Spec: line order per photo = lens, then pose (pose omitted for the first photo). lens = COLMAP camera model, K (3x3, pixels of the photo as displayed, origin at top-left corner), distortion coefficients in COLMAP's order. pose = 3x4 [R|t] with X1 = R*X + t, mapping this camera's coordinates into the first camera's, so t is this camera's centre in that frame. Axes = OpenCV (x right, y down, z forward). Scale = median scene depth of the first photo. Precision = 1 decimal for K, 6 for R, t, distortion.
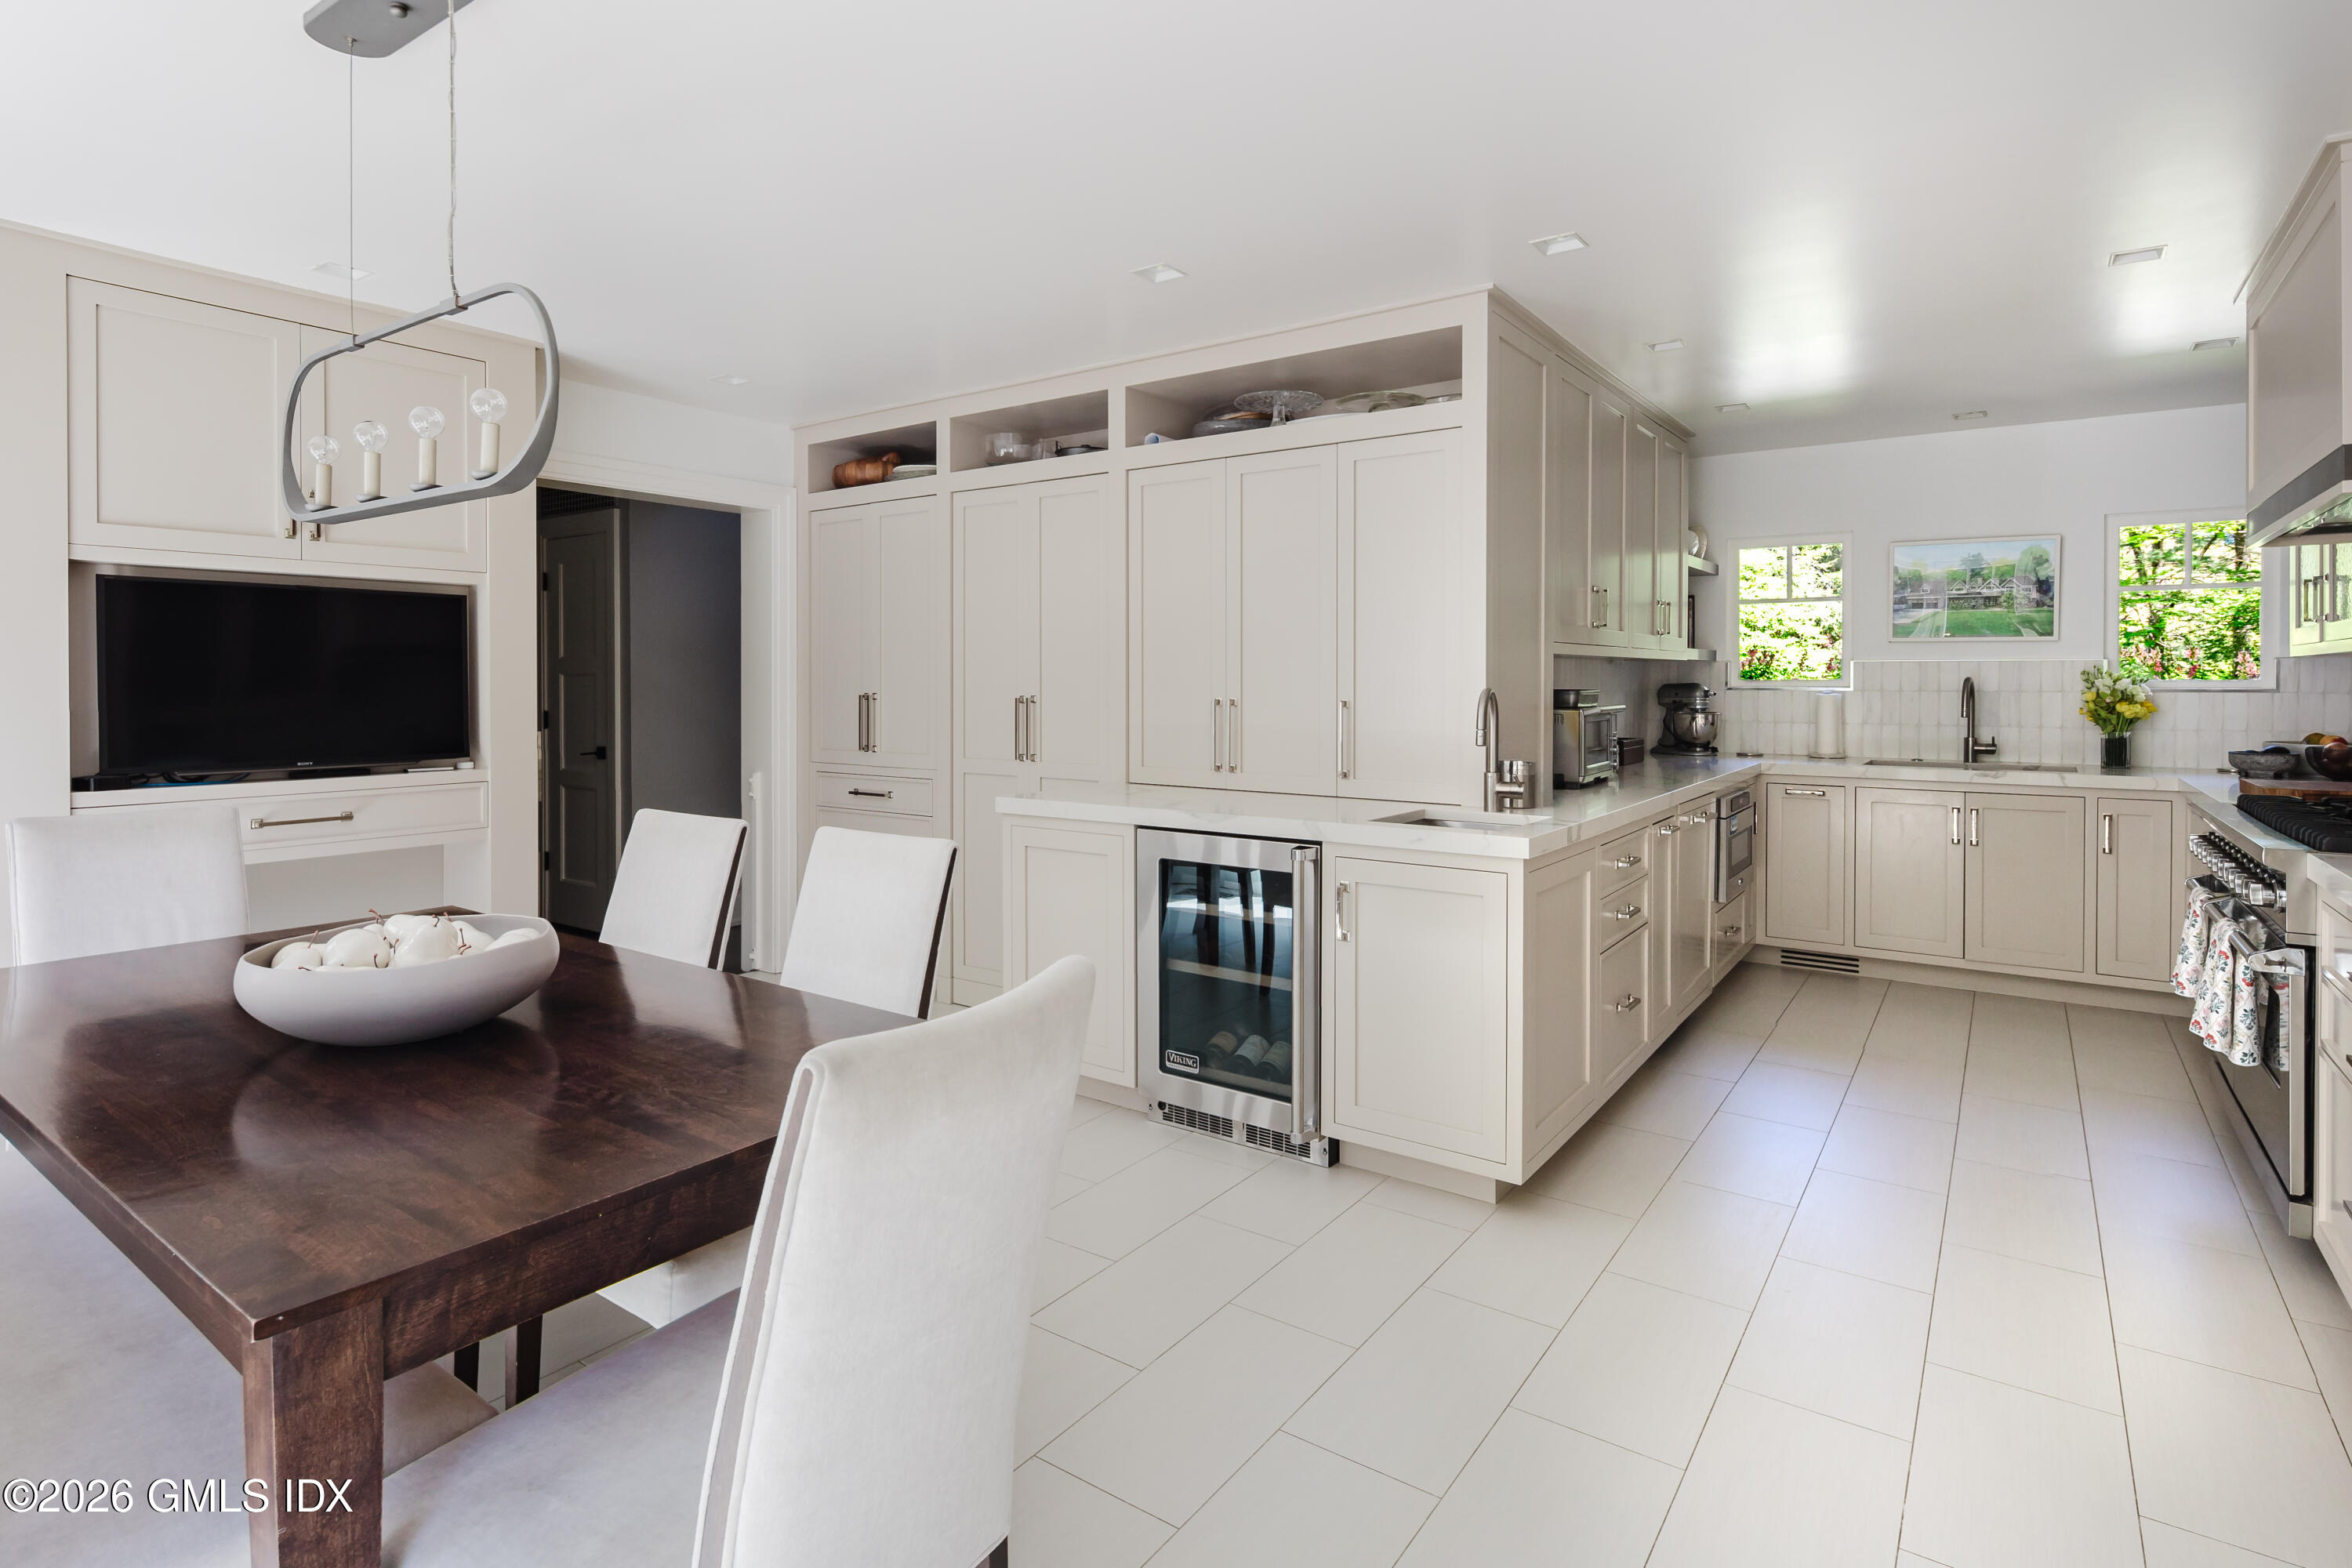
lens RADIAL K [[1167.4, 0, 1173.9], [0, 1167.4, 679.8], [0, 0, 1]] dist [0.018424, -0.000345]
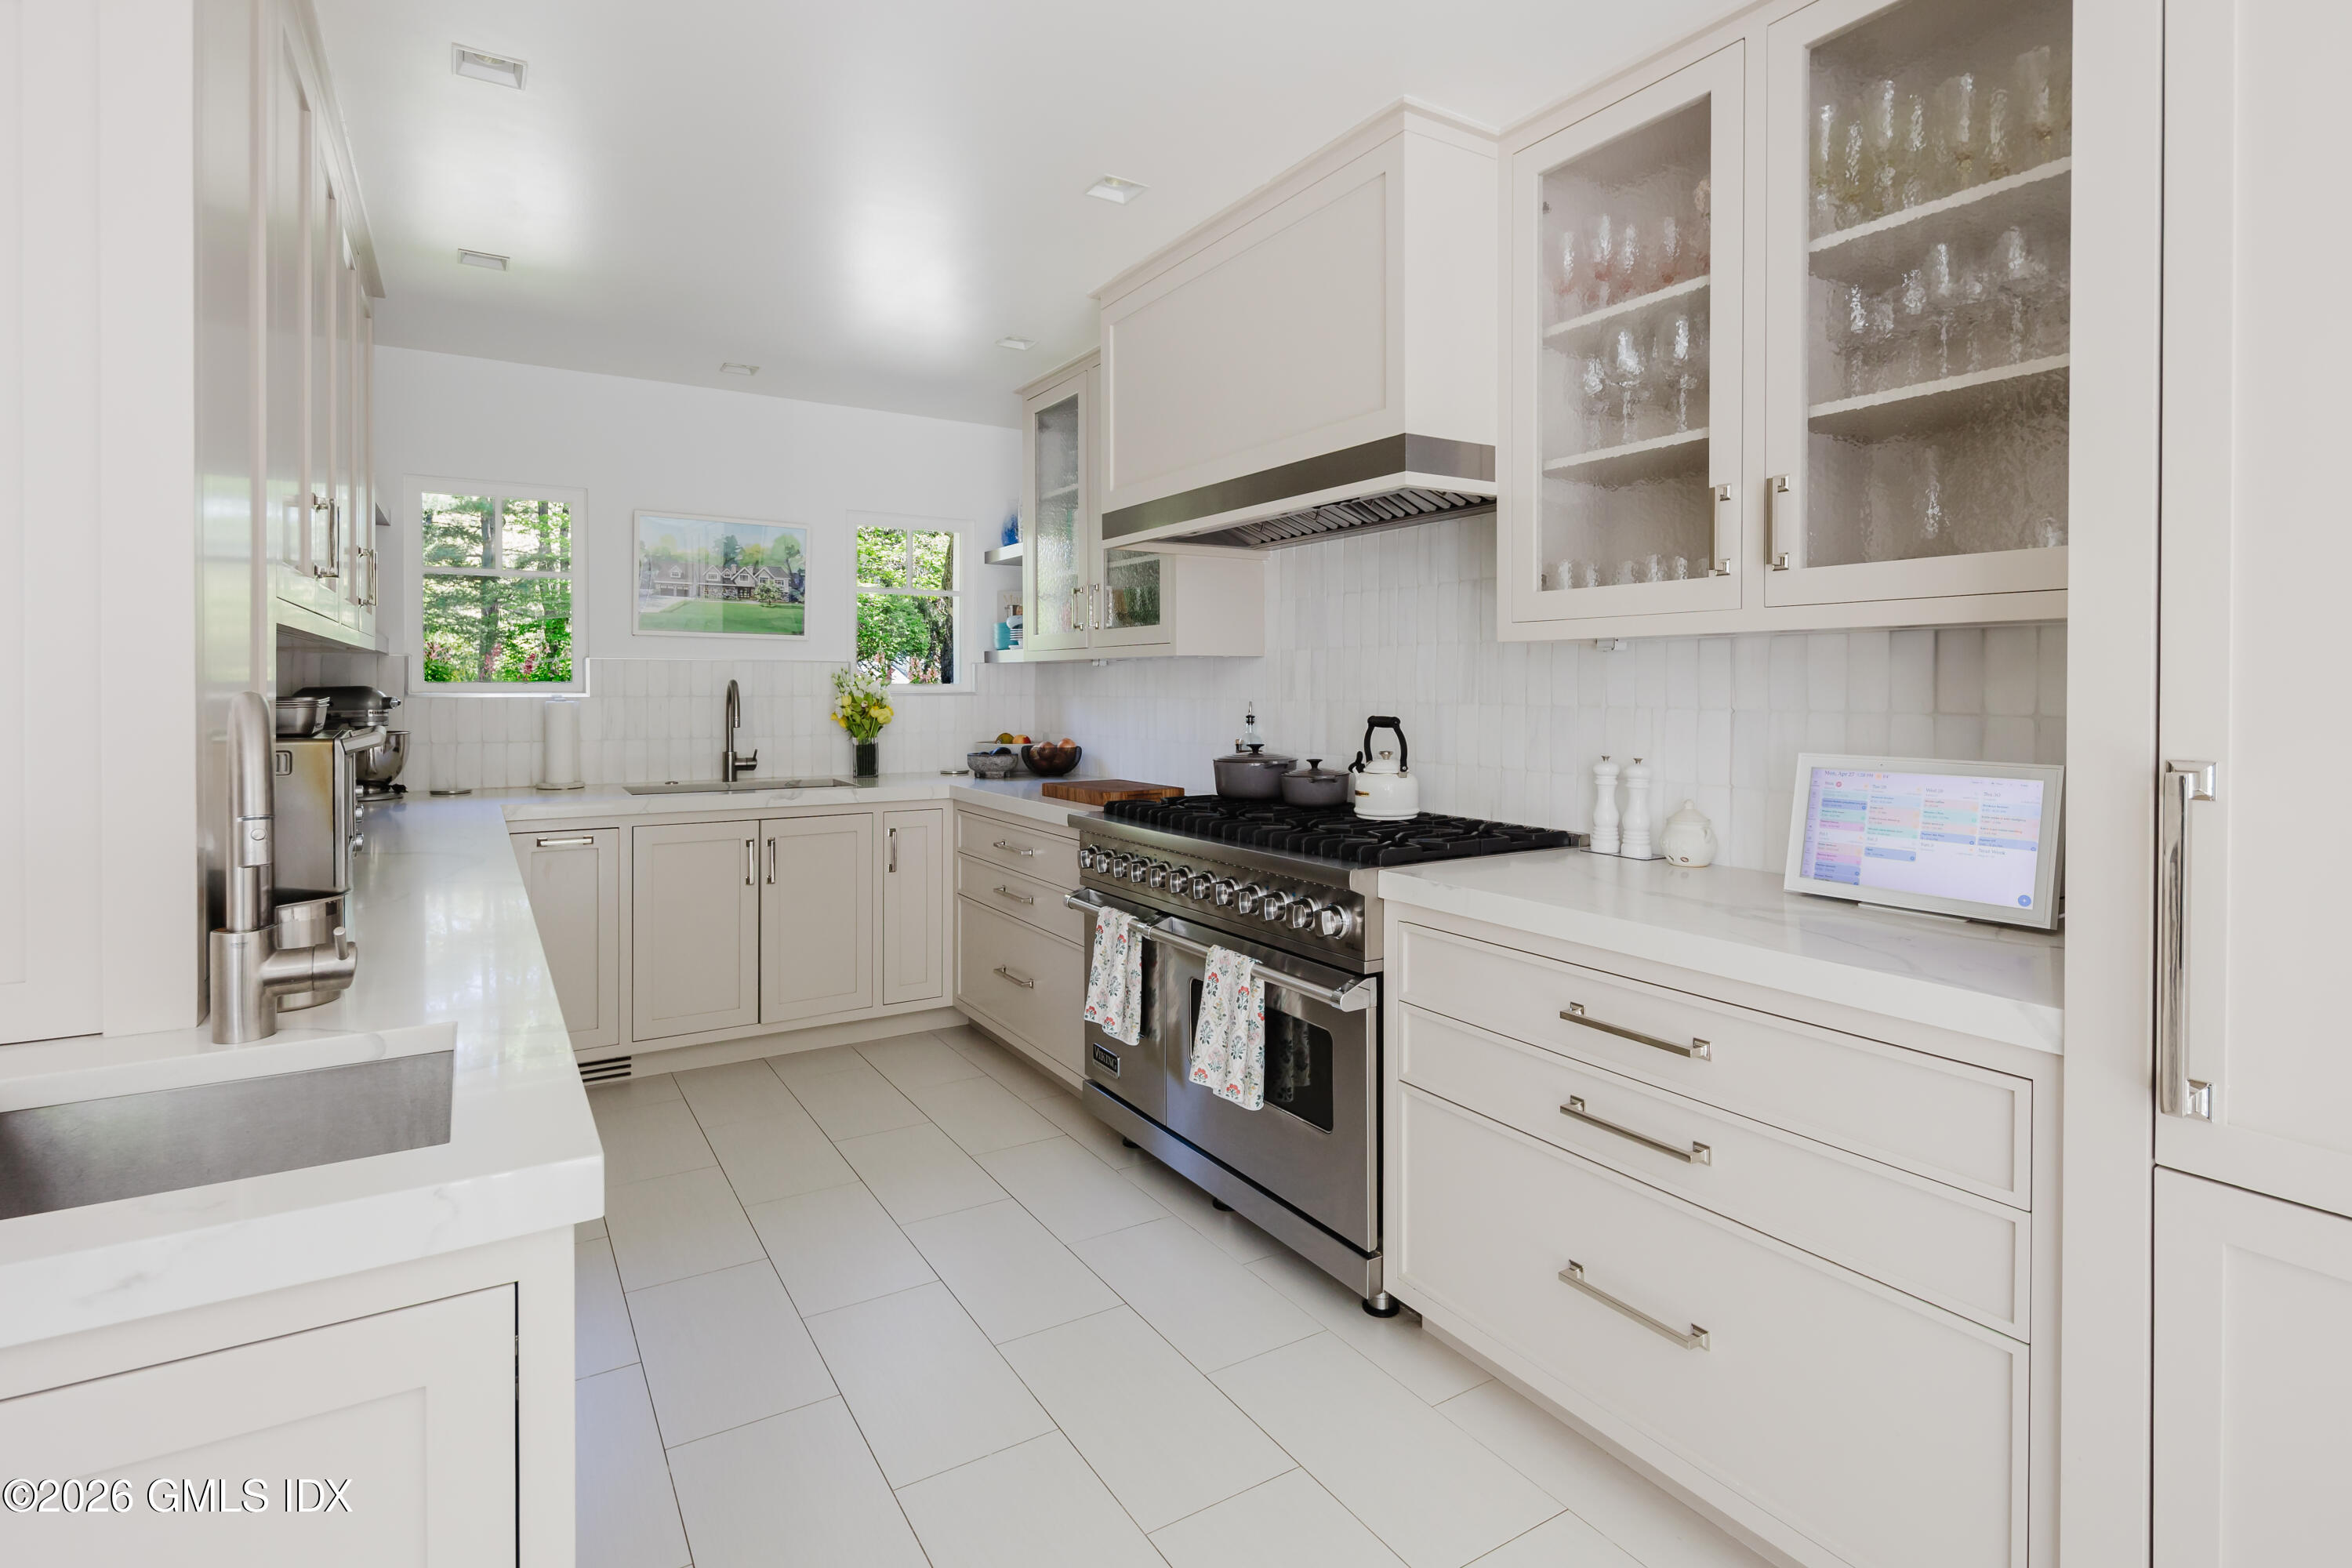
lens RADIAL K [[1167.4, 0, 1173.9], [0, 1167.4, 679.8], [0, 0, 1]] dist [0.018424, -0.000345]
pose [[0.392908, 0.005280, 0.919562, 0.029102], [-0.001878, 0.999986, -0.004940, 0.001016], [-0.919576, 0.000214, 0.392913, 0.380083]]
